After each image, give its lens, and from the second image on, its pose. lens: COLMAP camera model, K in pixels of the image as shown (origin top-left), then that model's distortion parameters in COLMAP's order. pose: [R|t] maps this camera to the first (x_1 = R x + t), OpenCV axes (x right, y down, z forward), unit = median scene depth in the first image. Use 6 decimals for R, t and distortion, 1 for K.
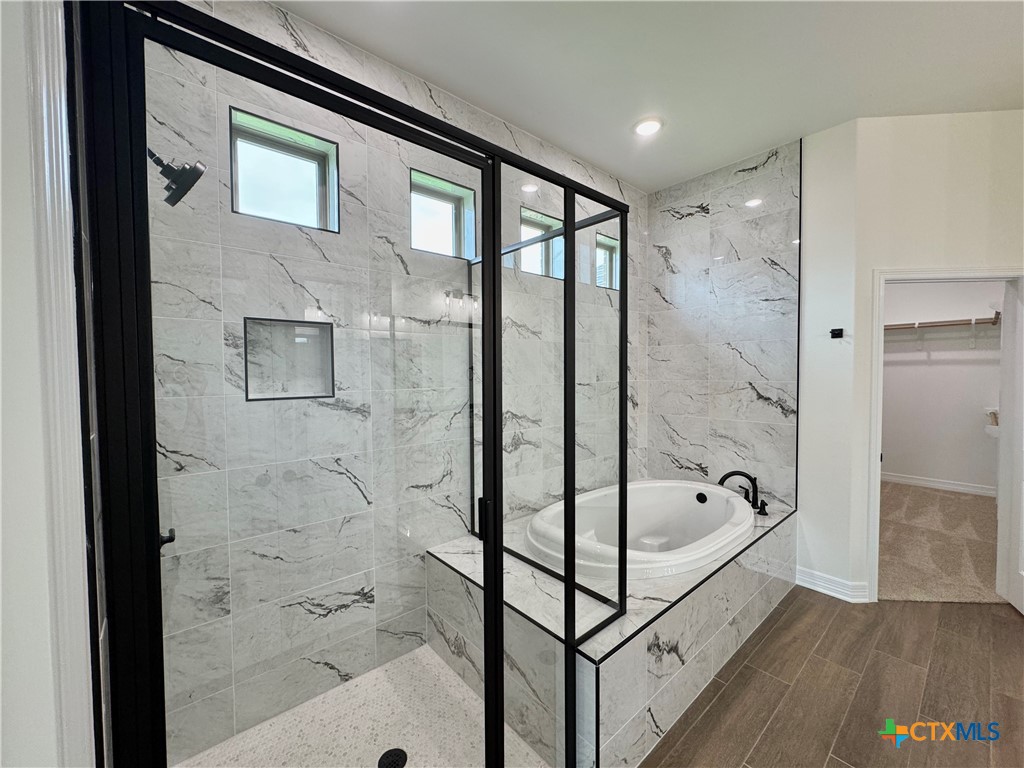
lens RADIAL K [[408.7, 0, 511.6], [0, 408.7, 384.1], [0, 0, 1]] dist [-0.002481, 0.000482]
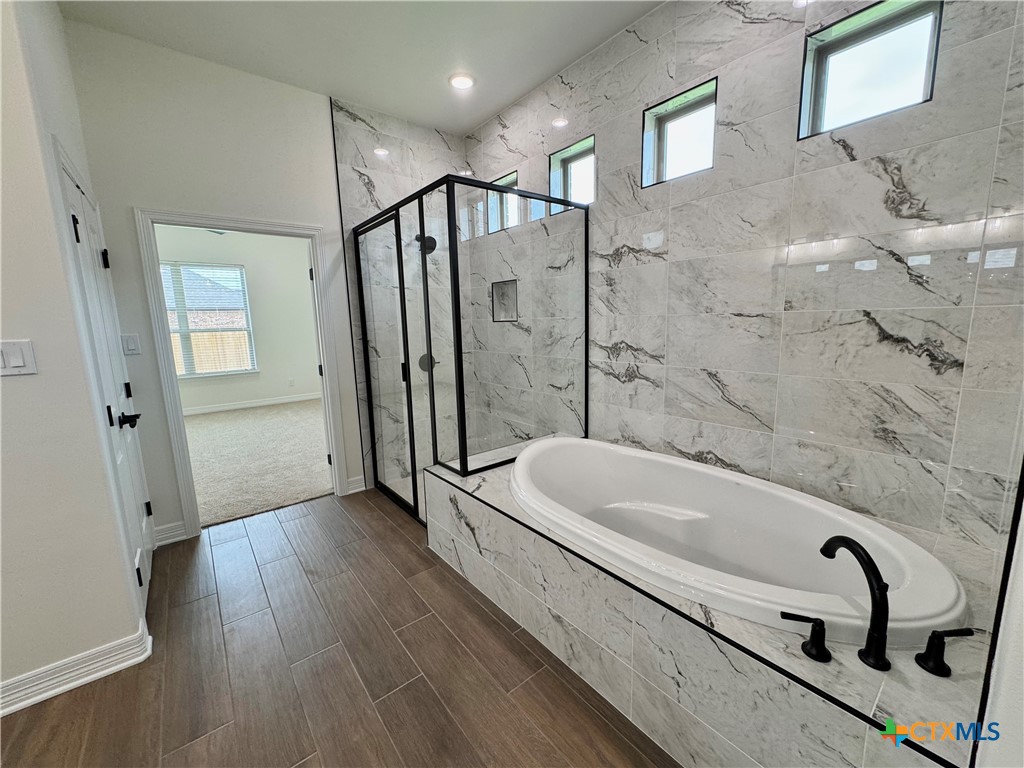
lens RADIAL K [[408.7, 0, 511.6], [0, 408.7, 384.1], [0, 0, 1]] dist [-0.002481, 0.000482]
pose [[-0.032062, 0.165162, -0.985745, 1.276015], [-0.006552, 0.986196, 0.165451, 0.005863], [0.999464, 0.011763, -0.030538, 0.951682]]
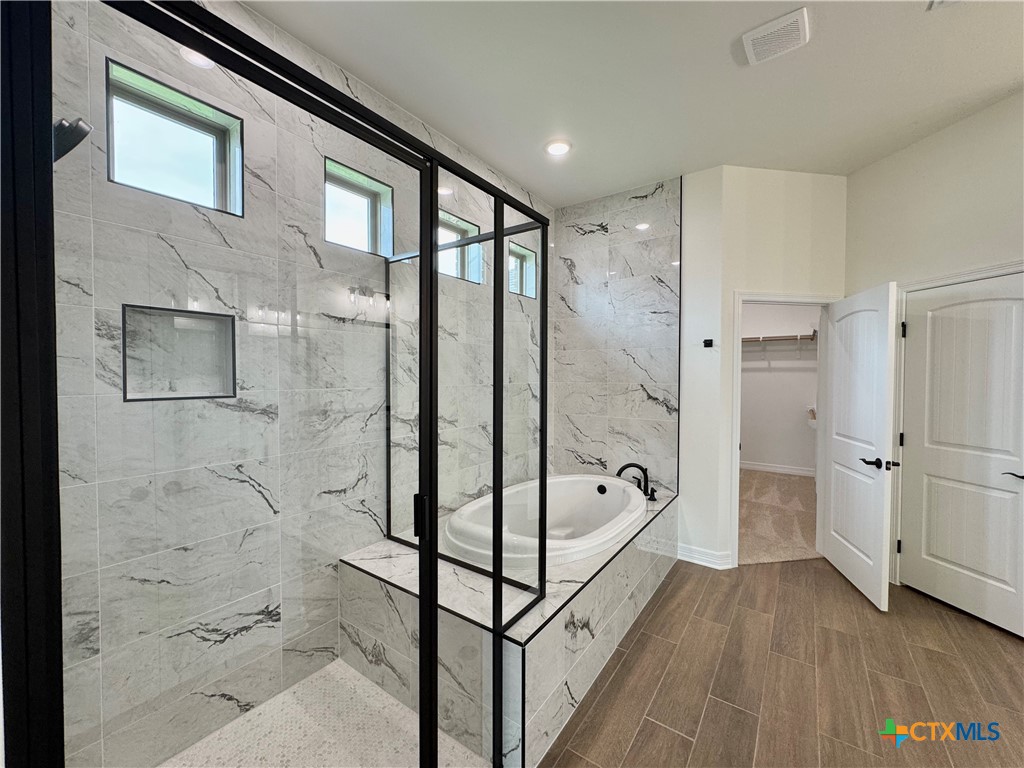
lens RADIAL K [[408.7, 0, 511.6], [0, 408.7, 384.1], [0, 0, 1]] dist [-0.002481, 0.000482]
pose [[0.971548, 0.004719, 0.236795, -0.050040], [-0.002693, 0.999957, -0.008878, 0.008345], [-0.236827, 0.007988, 0.971519, -0.022056]]
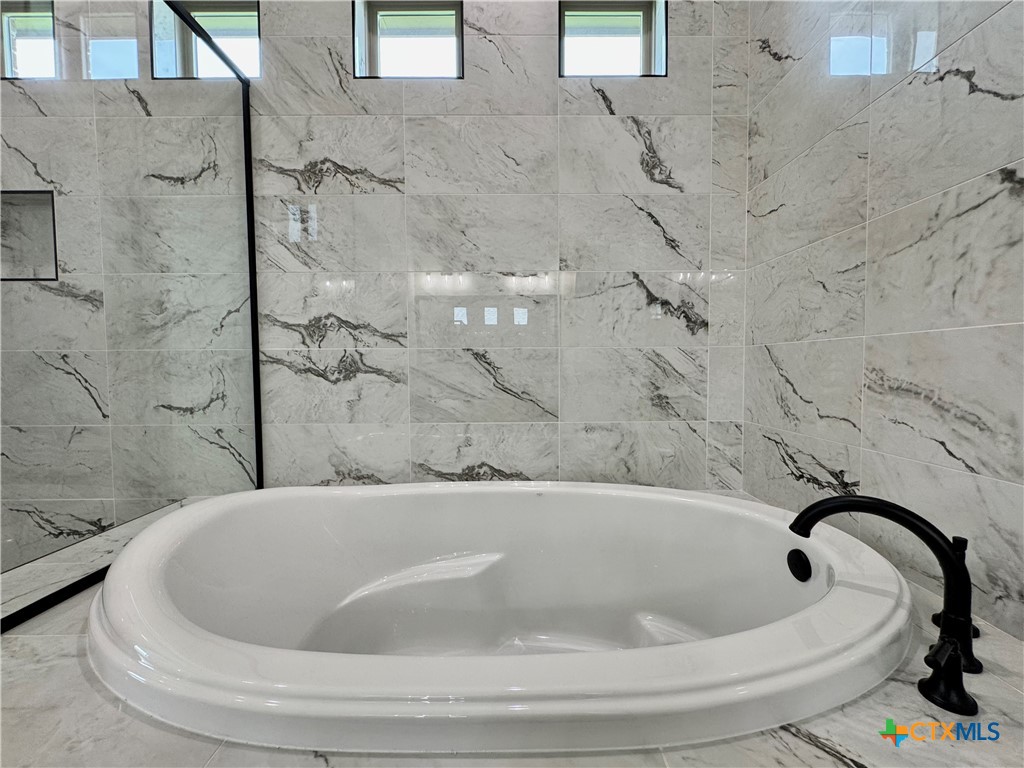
lens RADIAL K [[408.7, 0, 511.6], [0, 408.7, 384.1], [0, 0, 1]] dist [-0.002481, 0.000482]
pose [[0.762471, 0.031663, -0.646248, 0.756399], [-0.020305, 0.999481, 0.025013, 0.188415], [0.646704, -0.005949, 0.762718, 0.887636]]
